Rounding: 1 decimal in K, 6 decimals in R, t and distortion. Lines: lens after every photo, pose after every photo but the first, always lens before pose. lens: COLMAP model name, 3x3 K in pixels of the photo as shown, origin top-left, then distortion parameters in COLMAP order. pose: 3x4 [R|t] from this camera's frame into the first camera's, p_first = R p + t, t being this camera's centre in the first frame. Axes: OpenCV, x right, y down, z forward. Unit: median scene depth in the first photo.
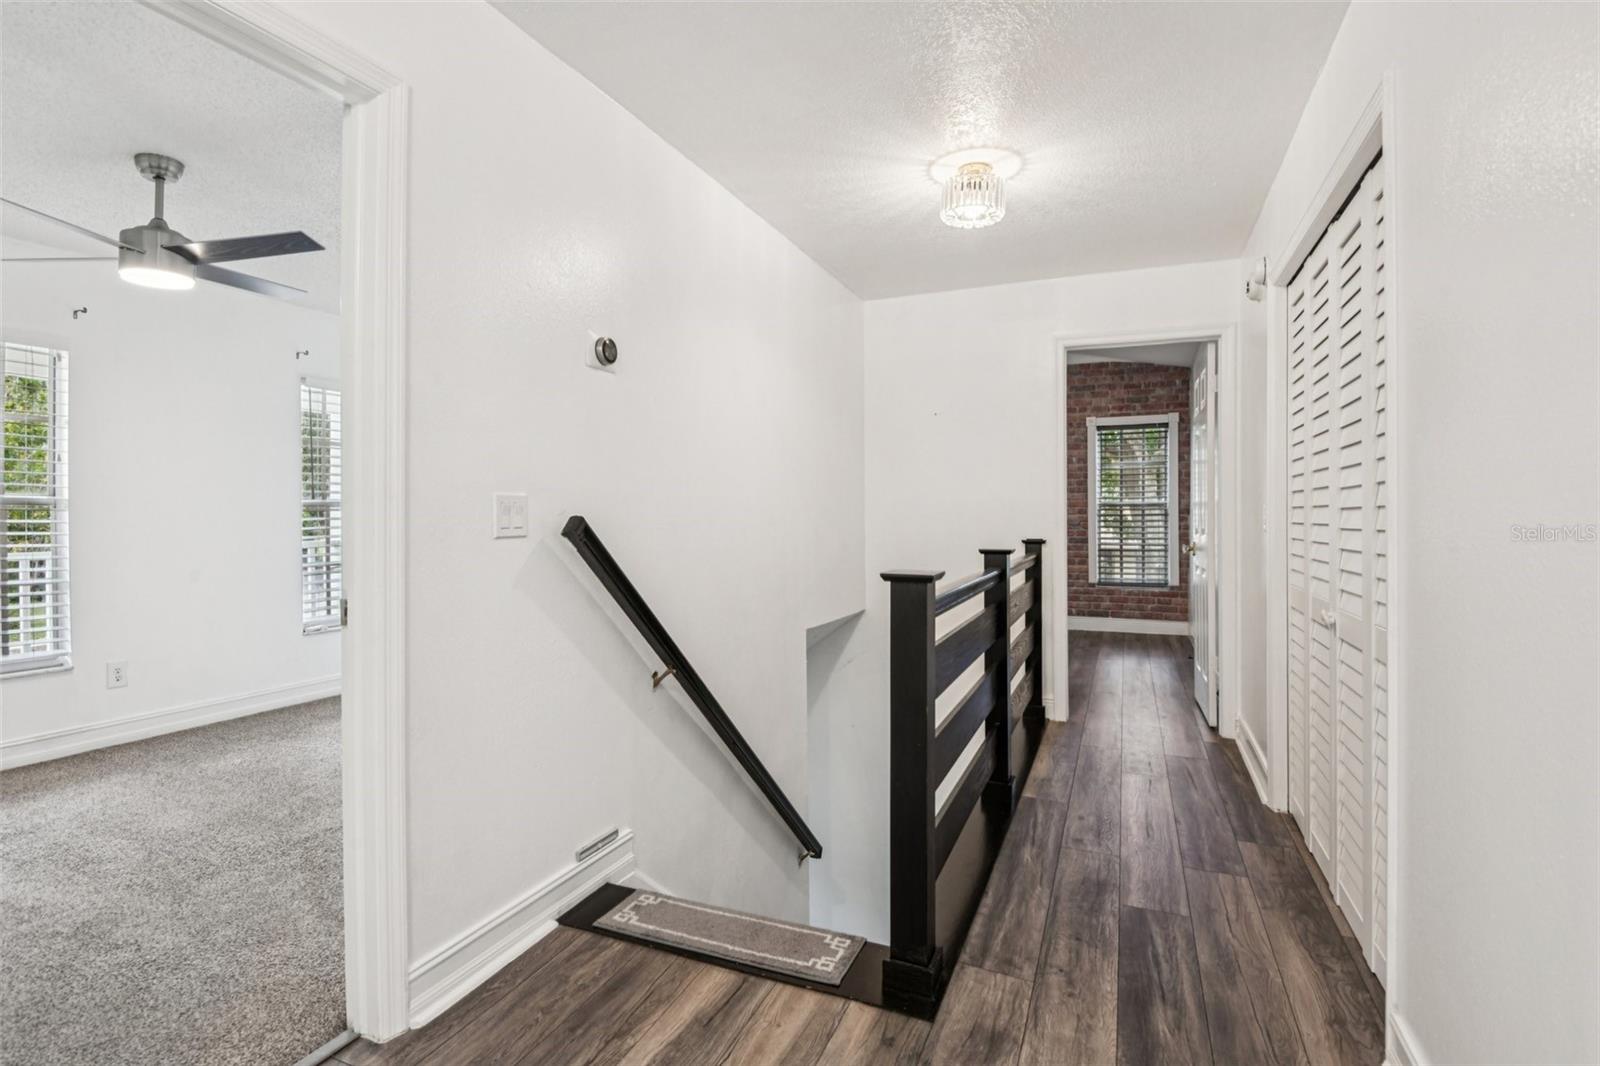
lens RADIAL K [[796.8, 0, 802.9], [0, 796.8, 509.3], [0, 0, 1]] dist [-0.046708, 0.000580]
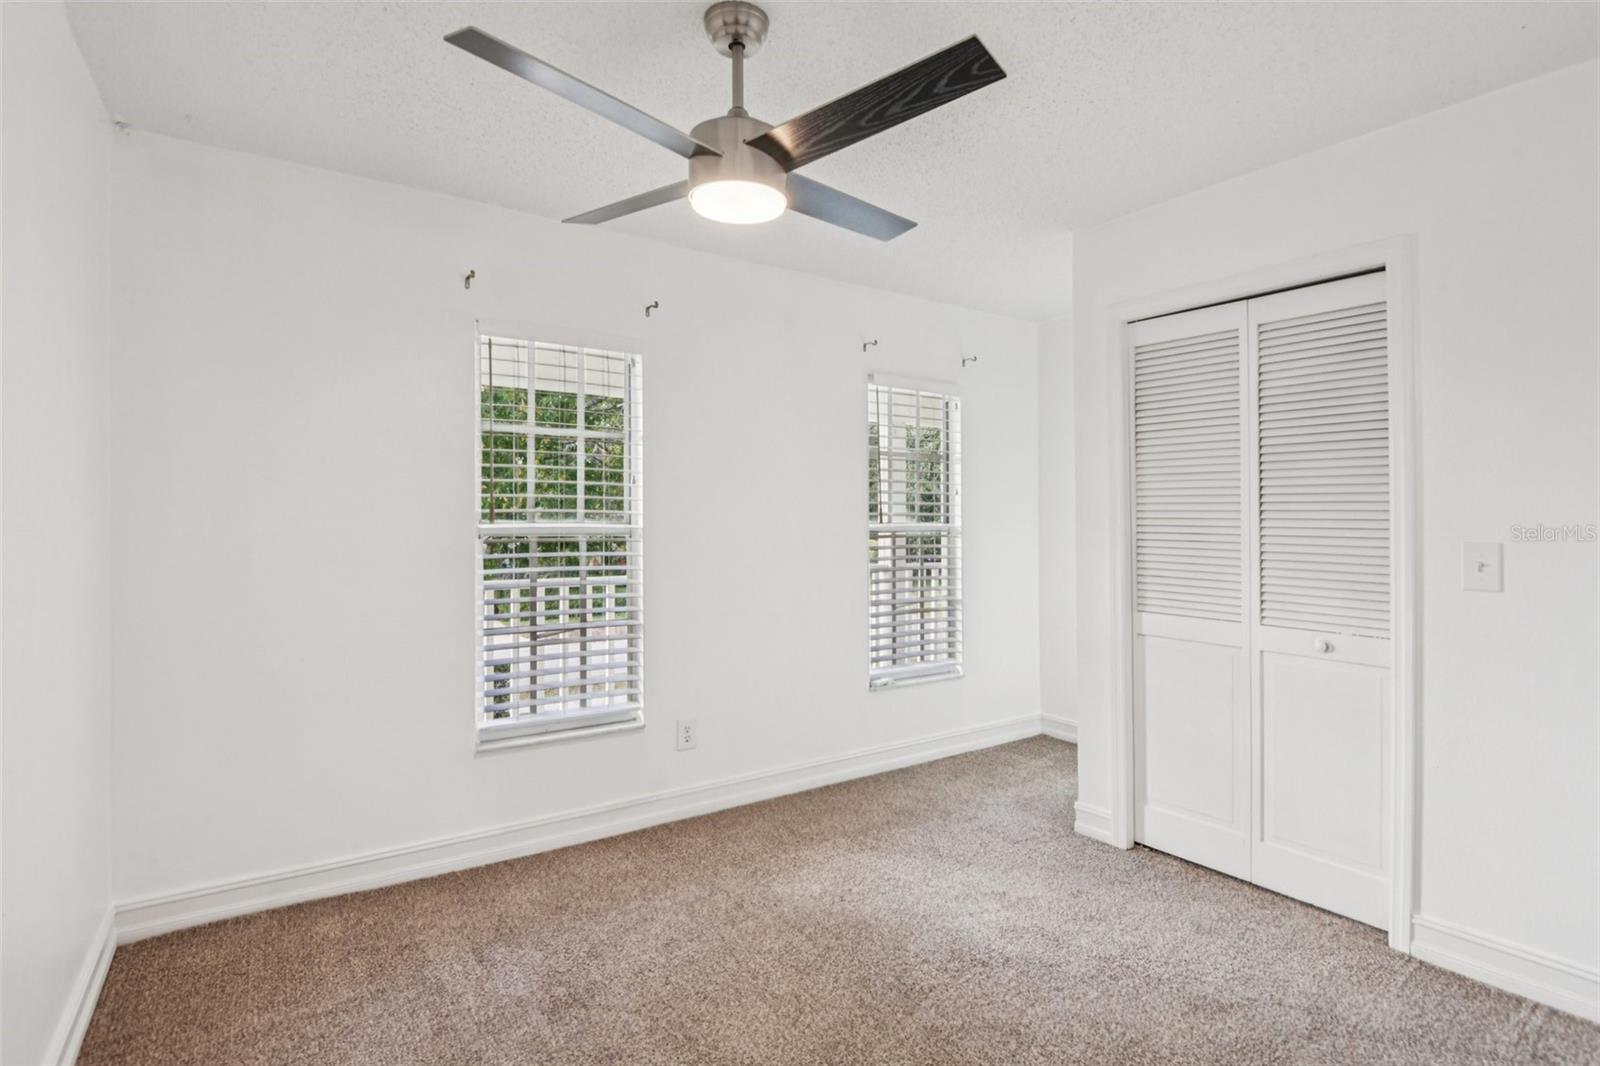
lens RADIAL K [[790.4, 0, 797.9], [0, 790.4, 517.1], [0, 0, 1]] dist [-0.000351, -0.000723]
pose [[0.829583, 0.007701, -0.558331, -0.382218], [-0.003974, 0.999961, 0.007887, -0.039331], [0.558370, -0.004324, 0.829581, 0.427040]]
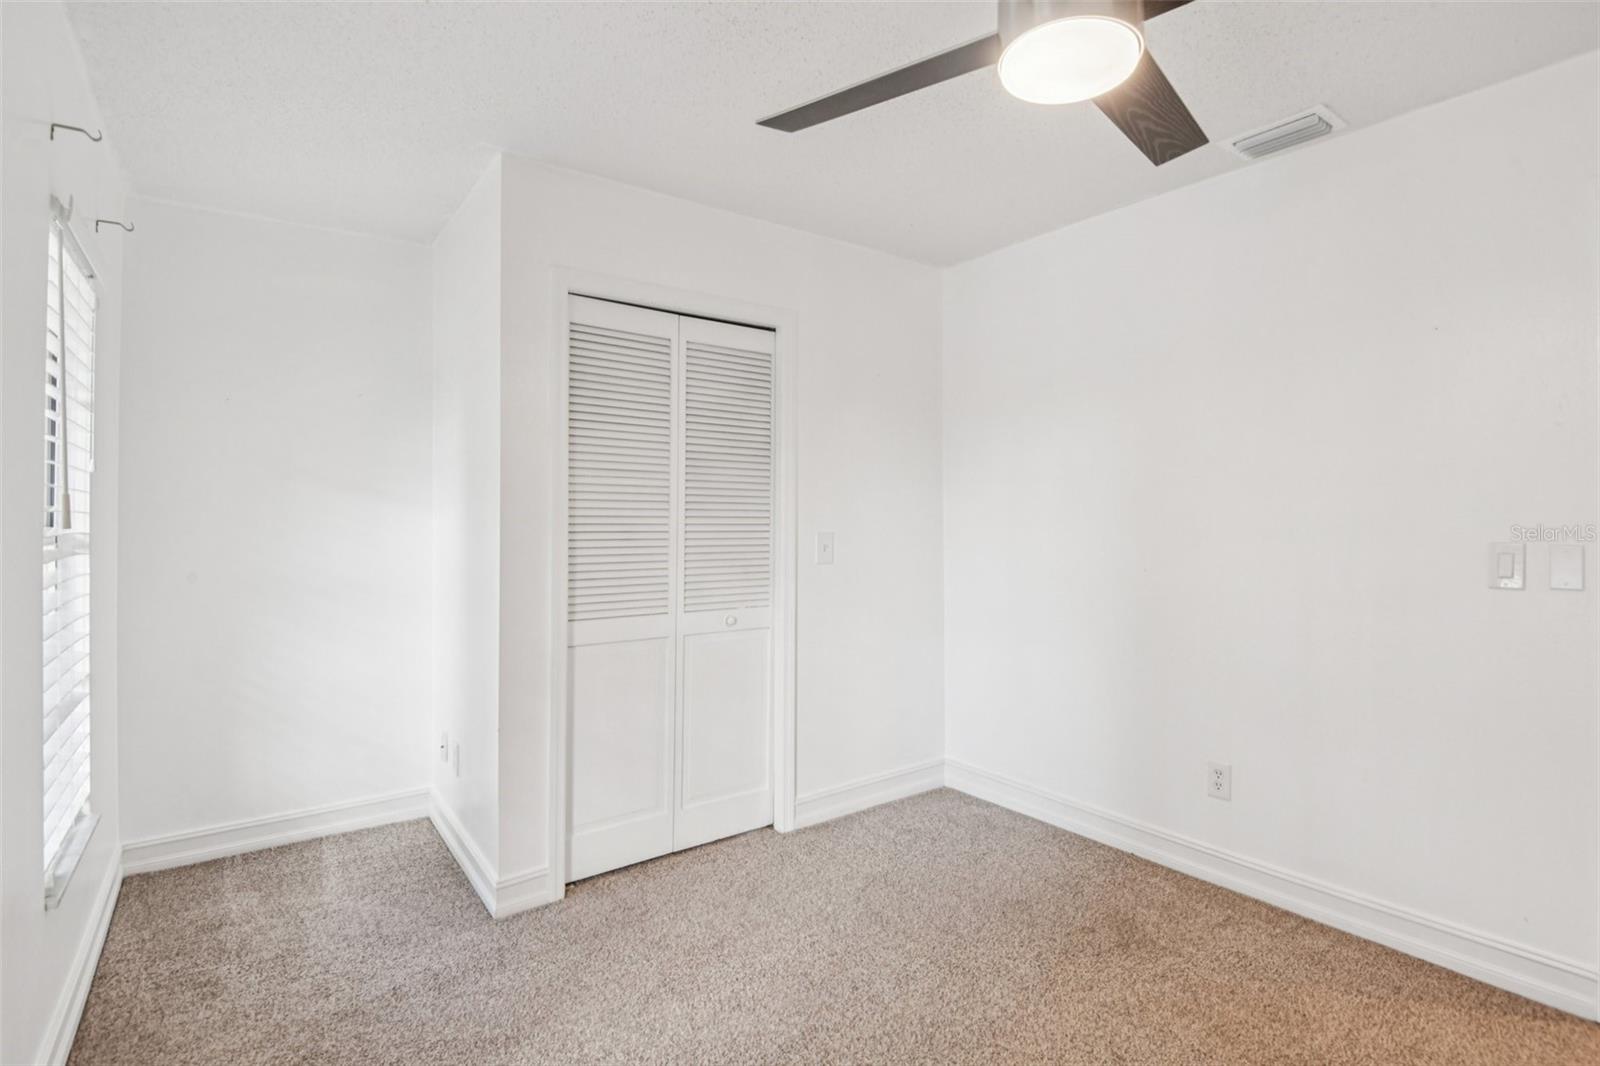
lens RADIAL K [[790.4, 0, 797.9], [0, 790.4, 517.1], [0, 0, 1]] dist [-0.000351, -0.000723]
pose [[0.535658, 0.010266, 0.844373, -0.987380], [-0.007086, 0.999946, -0.007663, -0.029120], [-0.844406, -0.001878, 0.535701, 0.708916]]
